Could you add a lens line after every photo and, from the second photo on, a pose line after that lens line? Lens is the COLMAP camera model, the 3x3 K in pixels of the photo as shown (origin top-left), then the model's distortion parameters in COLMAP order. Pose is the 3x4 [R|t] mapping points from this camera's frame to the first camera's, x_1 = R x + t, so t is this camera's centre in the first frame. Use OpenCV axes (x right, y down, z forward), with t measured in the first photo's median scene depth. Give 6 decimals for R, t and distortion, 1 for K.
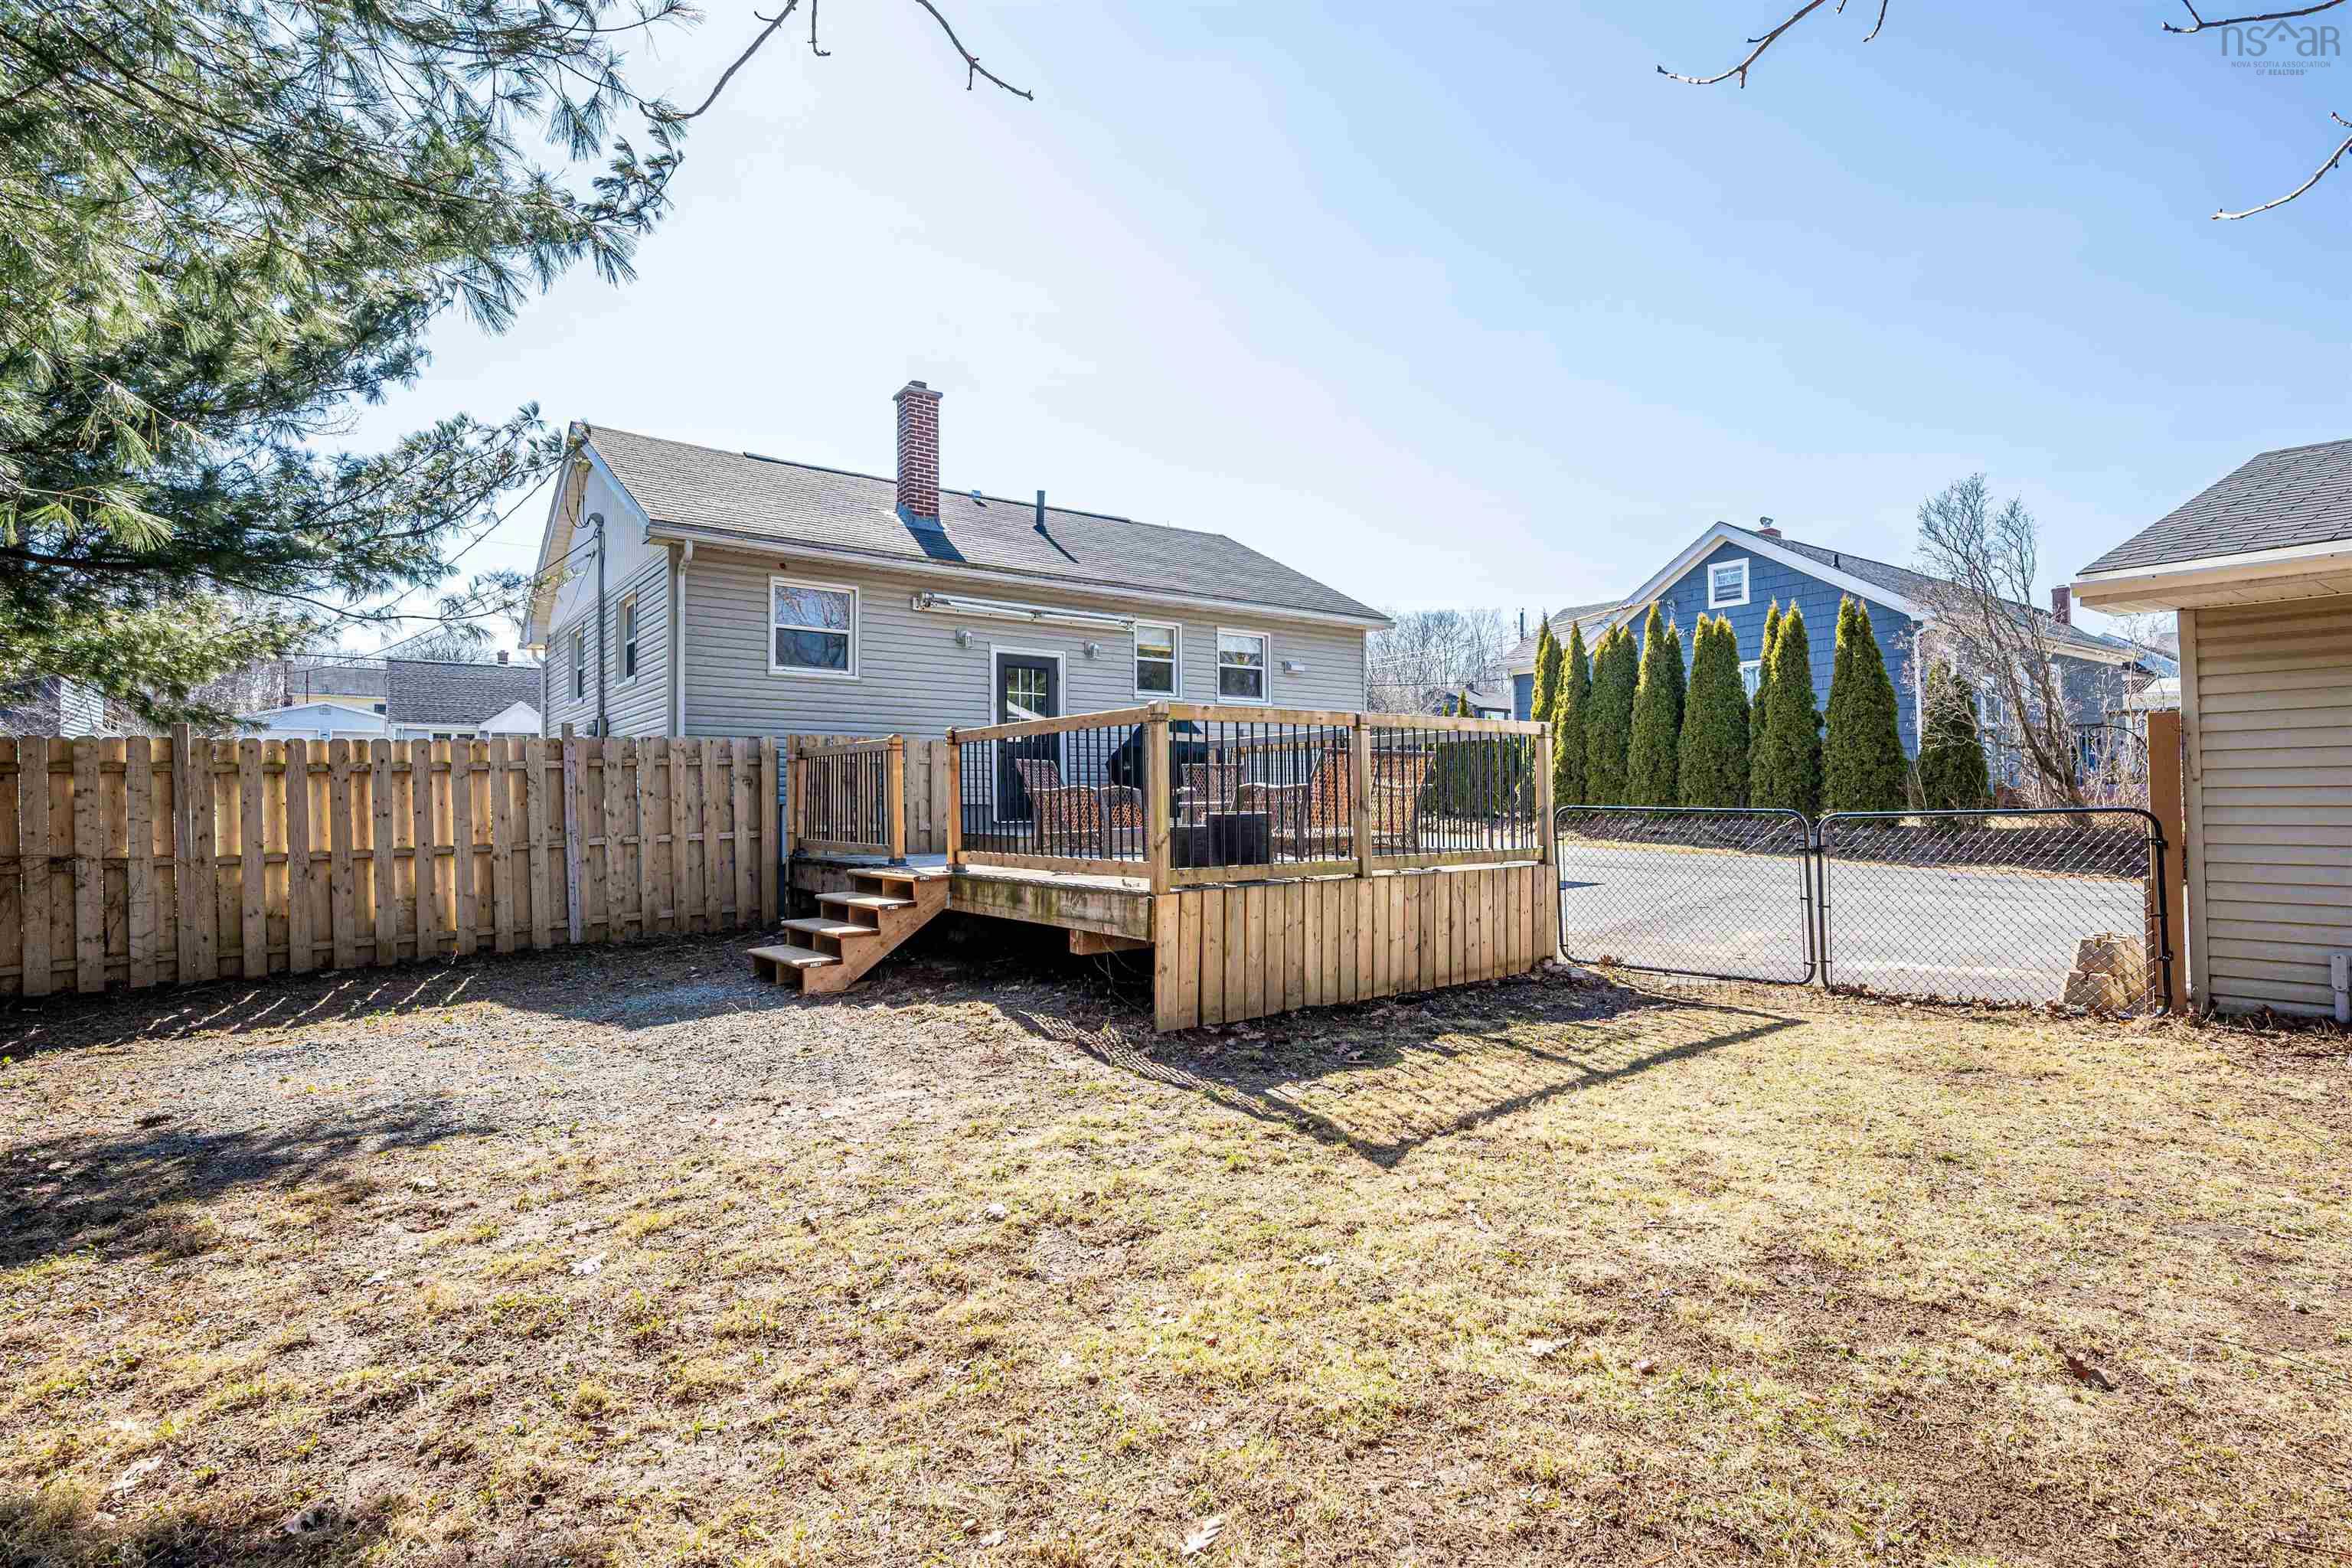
lens RADIAL K [[1156.4, 0, 1179.8], [0, 1156.4, 782.1], [0, 0, 1]] dist [0.003997, 0.000607]
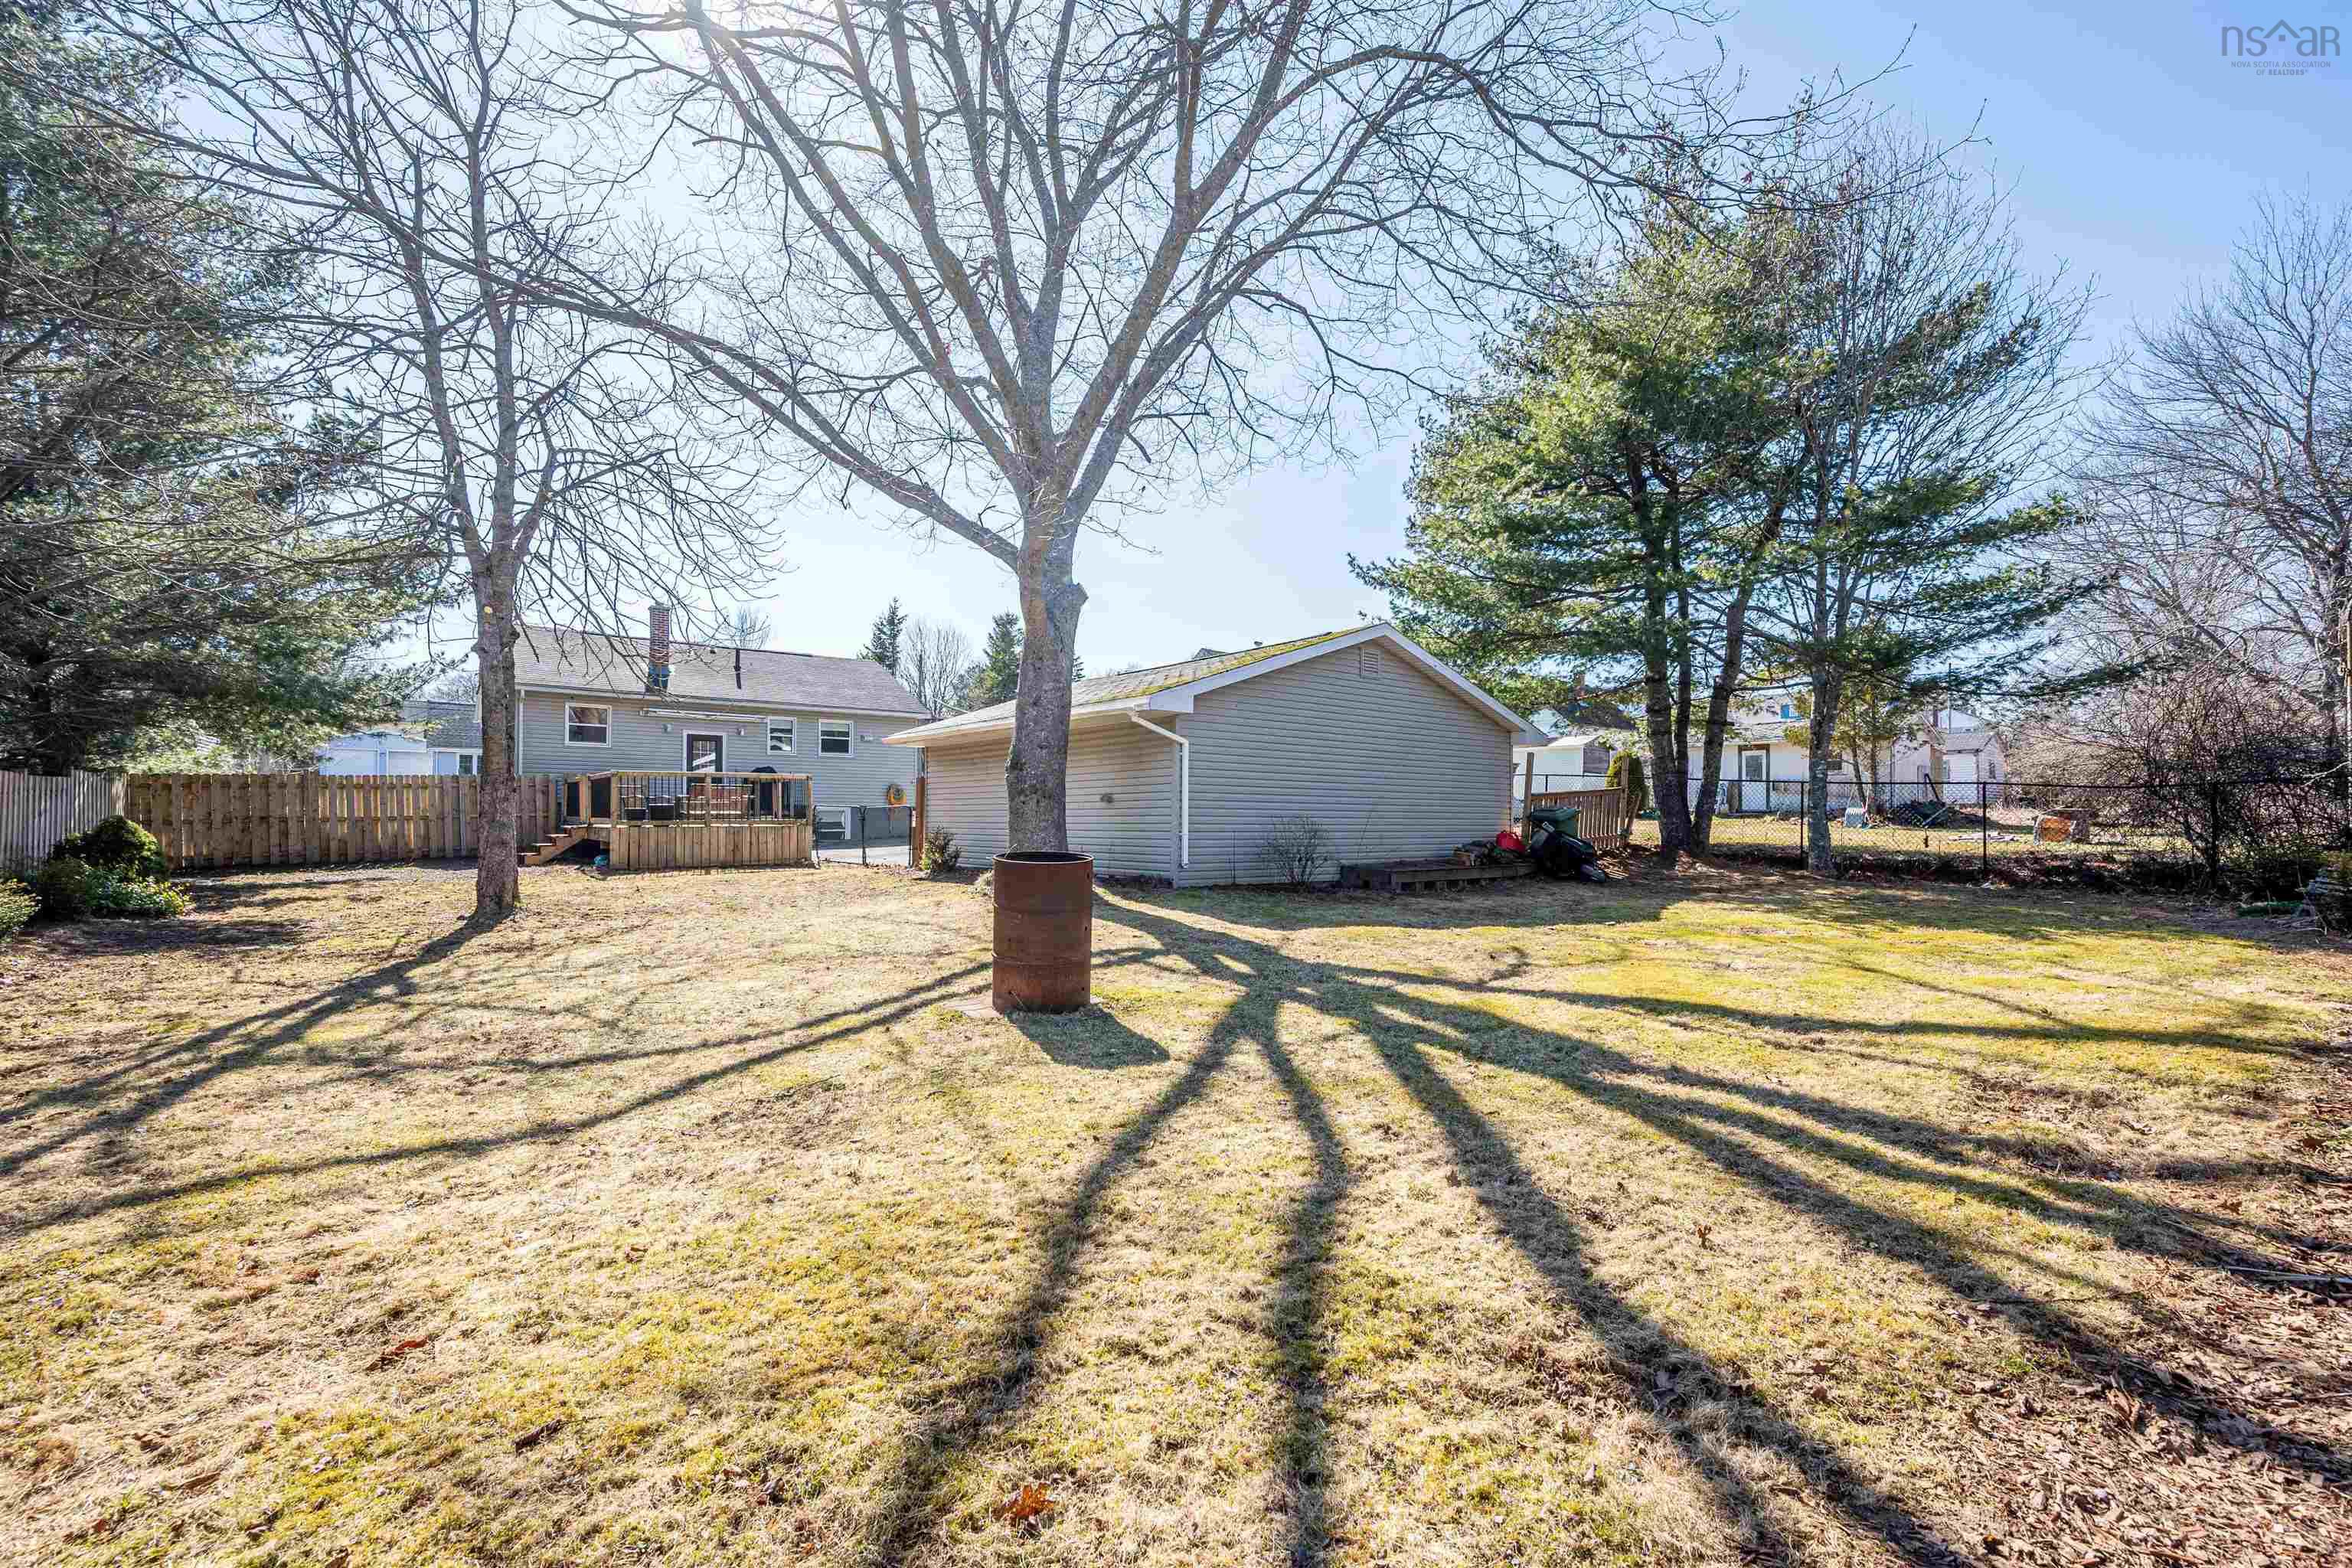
lens RADIAL K [[991.3, 0, 1182.1], [0, 991.3, 805.5], [0, 0, 1]] dist [0.002671, -0.000450]
pose [[0.999390, 0.012602, 0.032580, 0.663892], [-0.013015, 0.999837, 0.012493, -0.012186], [-0.032417, -0.012910, 0.999391, -0.829833]]
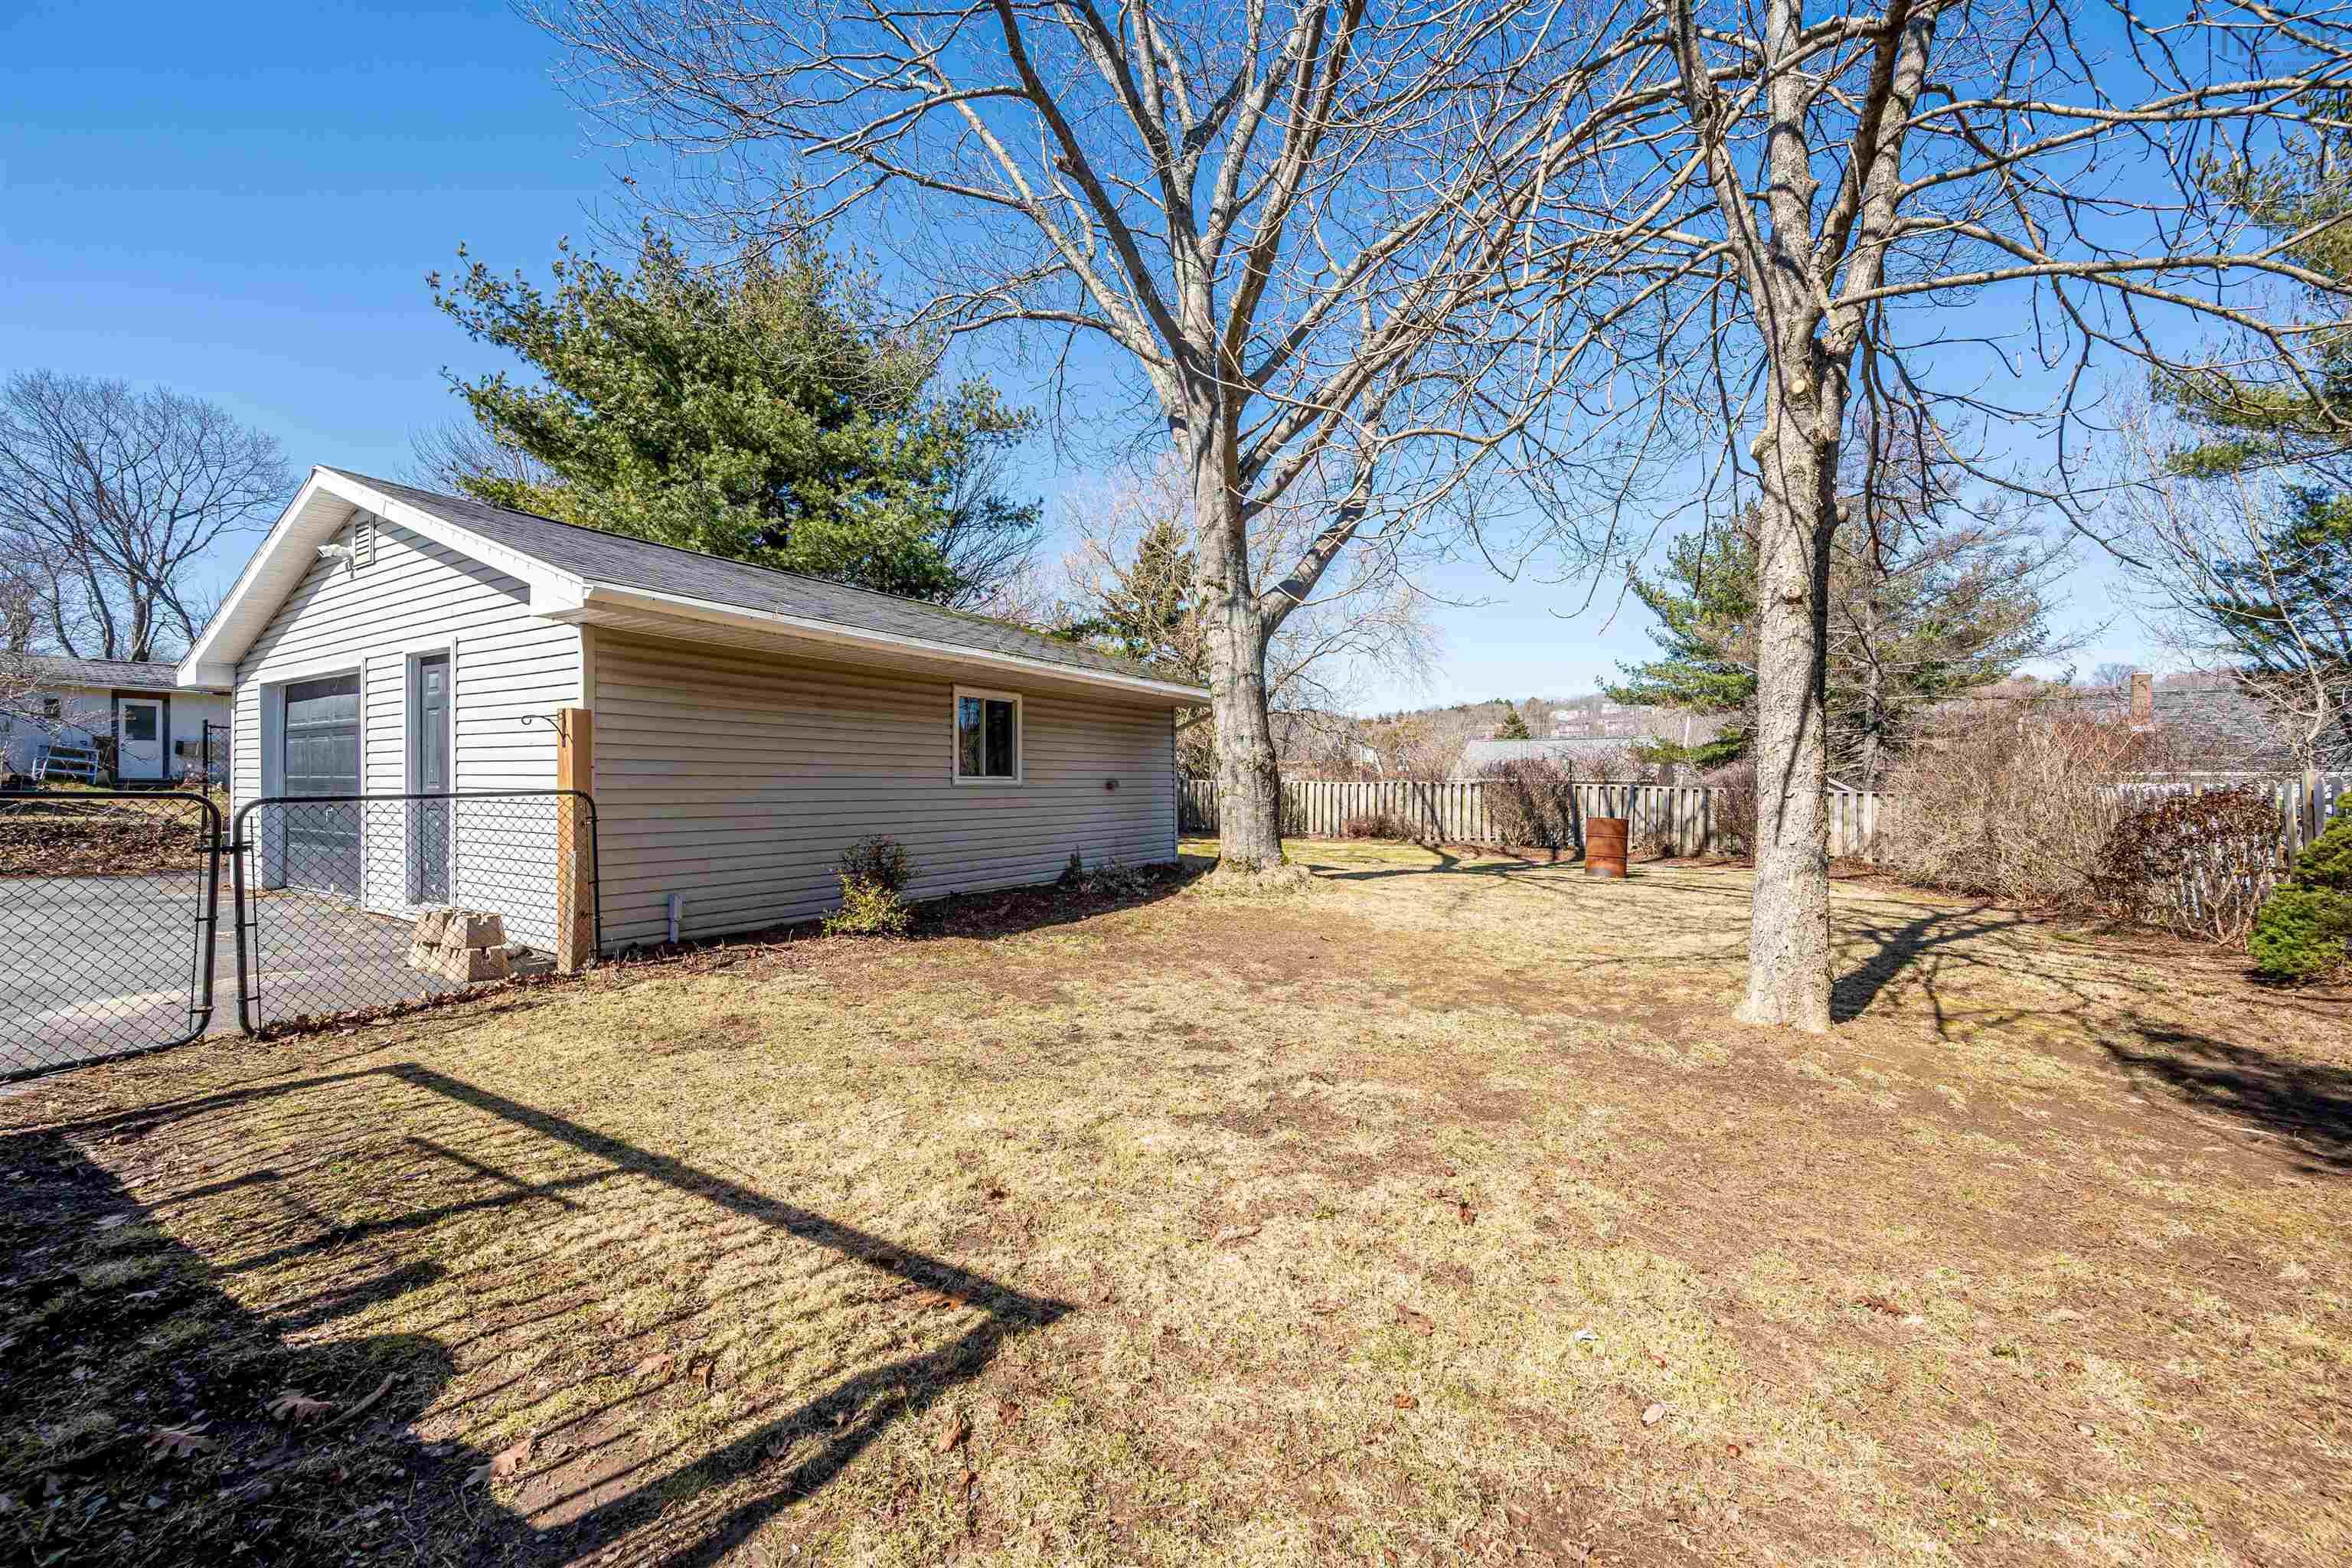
lens RADIAL K [[935.7, 0, 1169.3], [0, 935.7, 786.2], [0, 0, 1]] dist [-0.000483, -0.000264]
pose [[-0.372835, 0.000732, 0.927897, -0.107430], [-0.020773, 0.999742, -0.009136, 0.005747], [-0.927665, -0.022682, -0.372724, 0.336501]]
